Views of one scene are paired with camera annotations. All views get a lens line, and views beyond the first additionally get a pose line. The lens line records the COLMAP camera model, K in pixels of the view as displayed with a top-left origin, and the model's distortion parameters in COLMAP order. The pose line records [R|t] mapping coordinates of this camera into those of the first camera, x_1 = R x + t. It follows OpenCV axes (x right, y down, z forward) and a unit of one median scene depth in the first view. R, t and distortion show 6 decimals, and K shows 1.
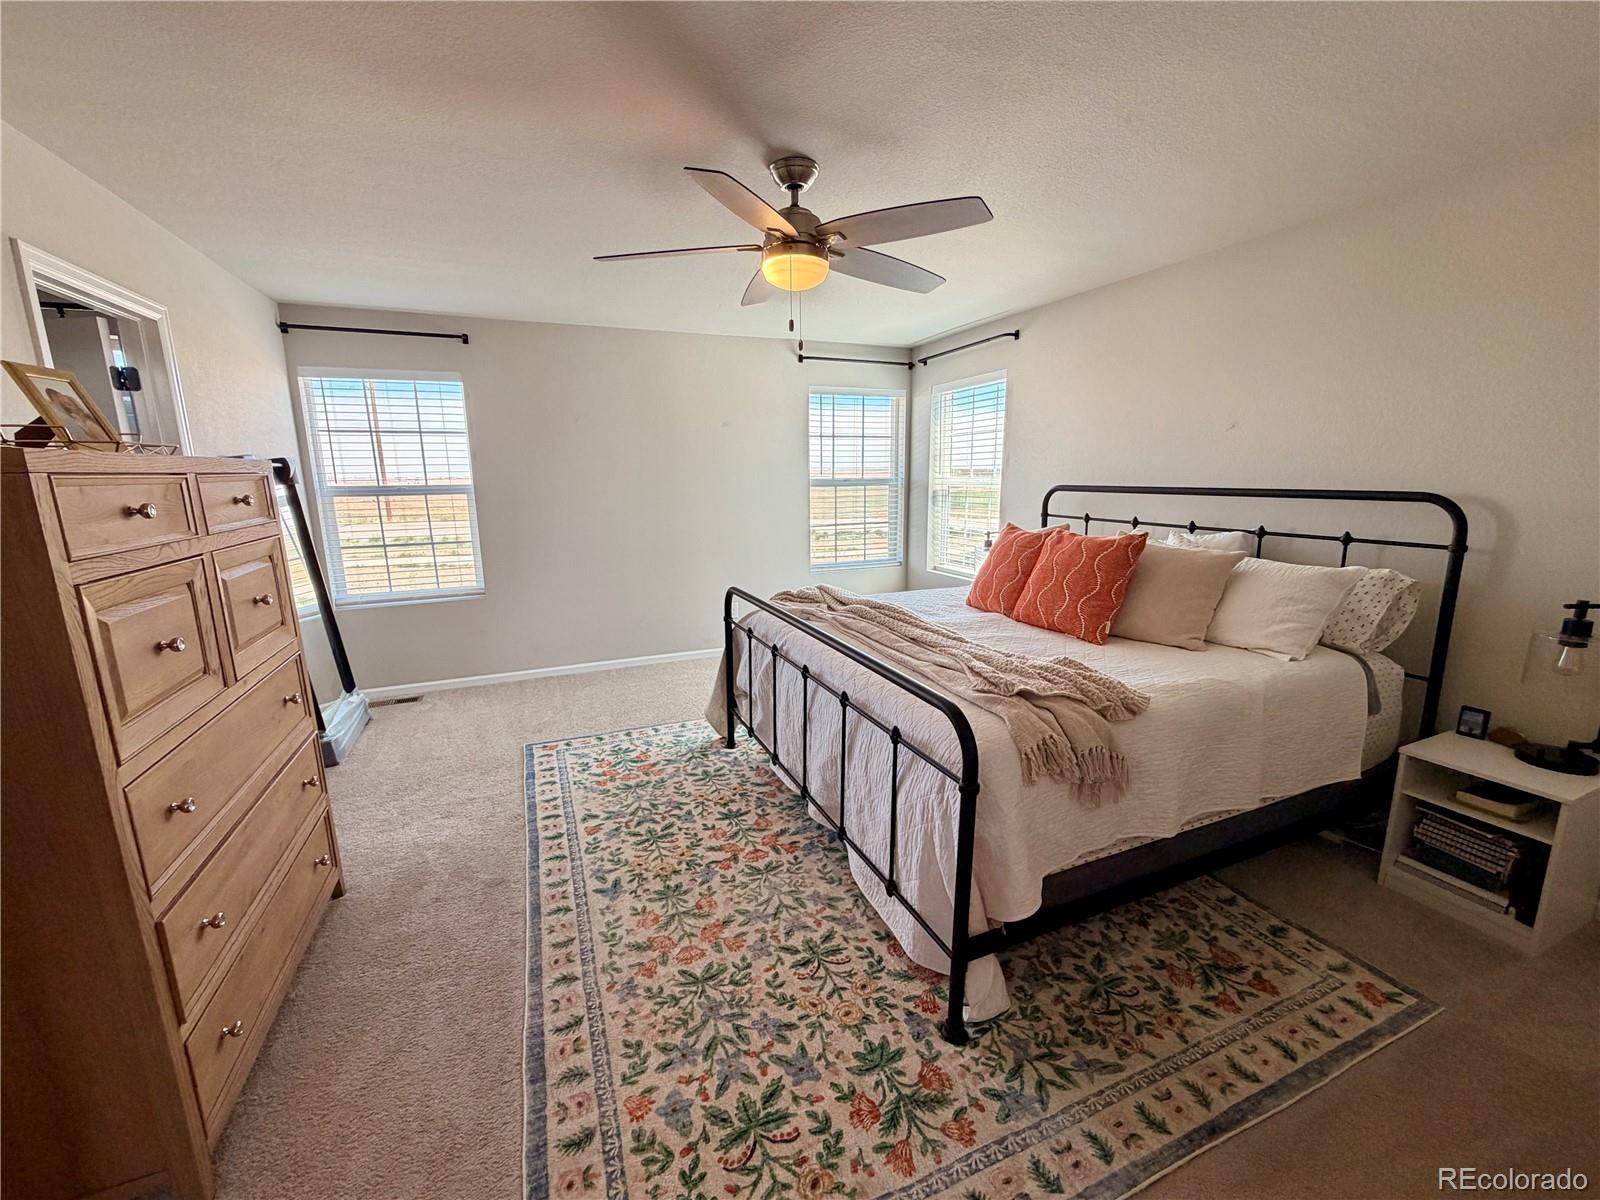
lens RADIAL K [[644.2, 0, 800.0], [0, 644.2, 600.0], [0, 0, 1]] dist [-0.002055, -0.000073]
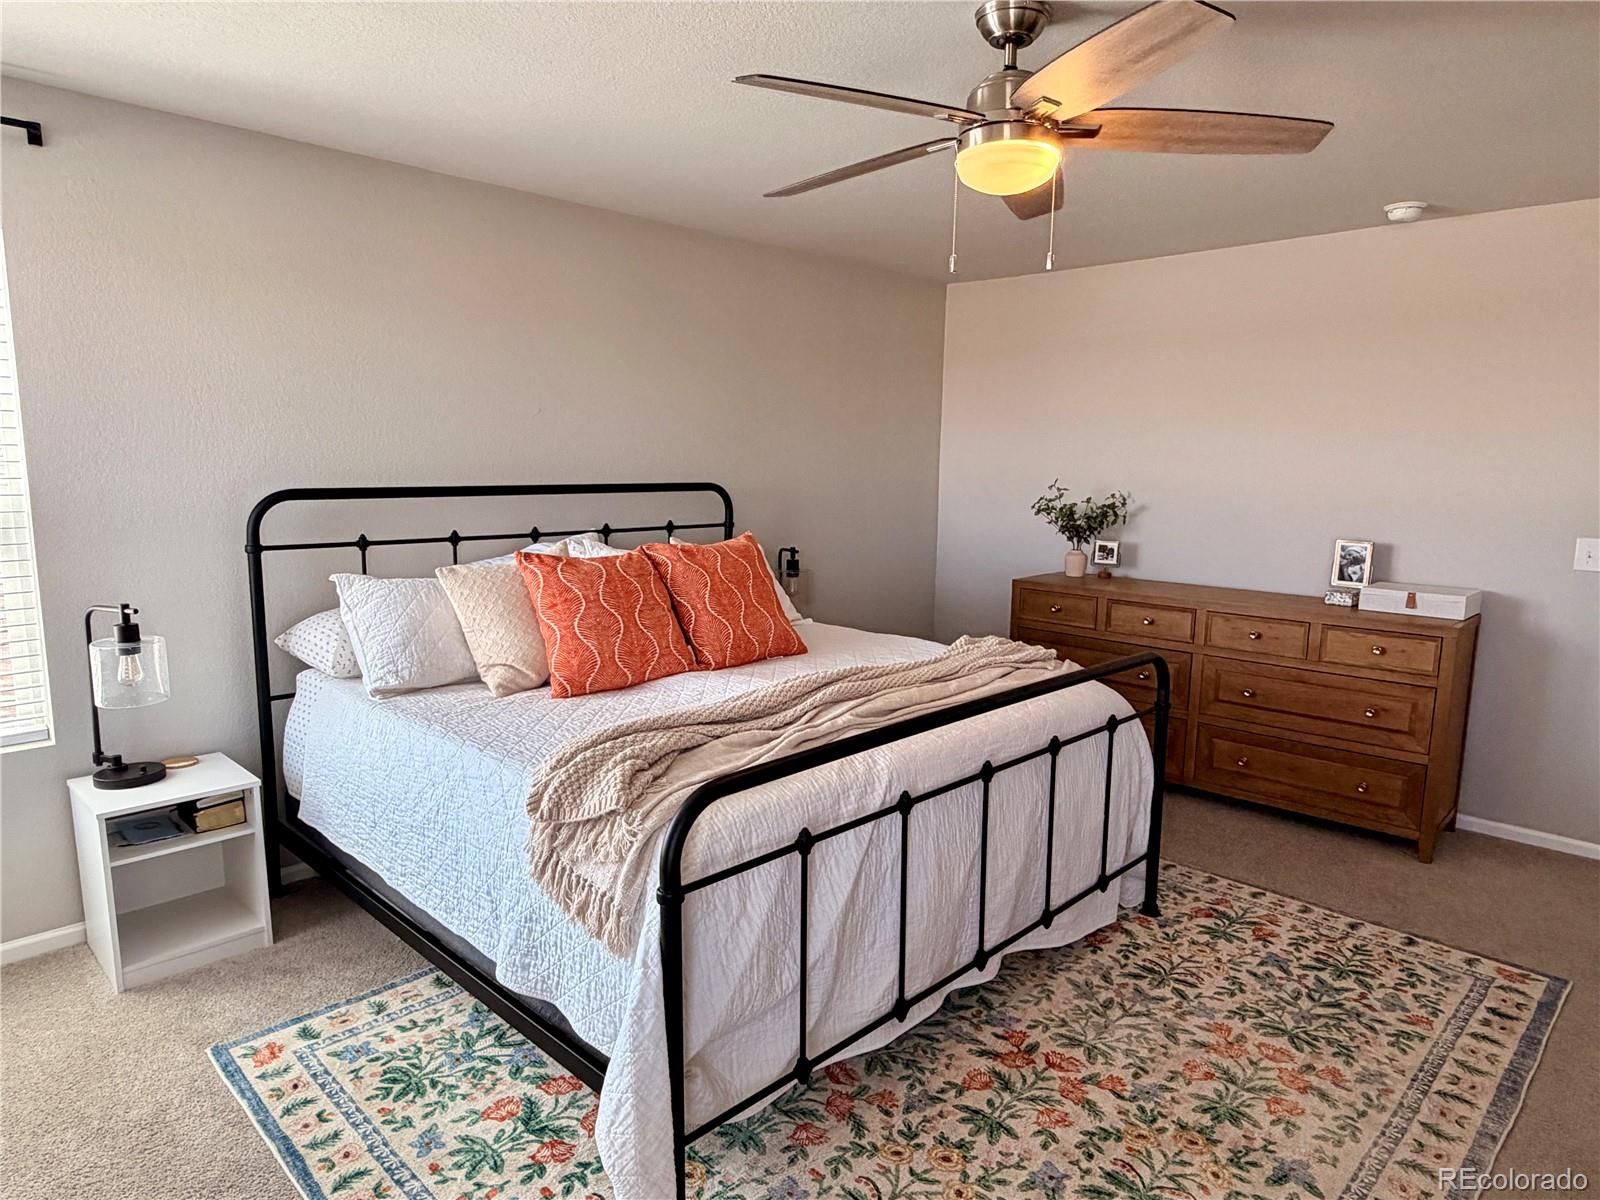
lens RADIAL K [[951.9, 0, 800.0], [0, 951.9, 600.0], [0, 0, 1]] dist [0.001686, 0.003204]
pose [[-0.370385, -0.136023, 0.918865, -0.928186], [0.170975, 0.962334, 0.211377, -0.351382], [-0.913008, 0.235394, -0.333177, 1.710153]]
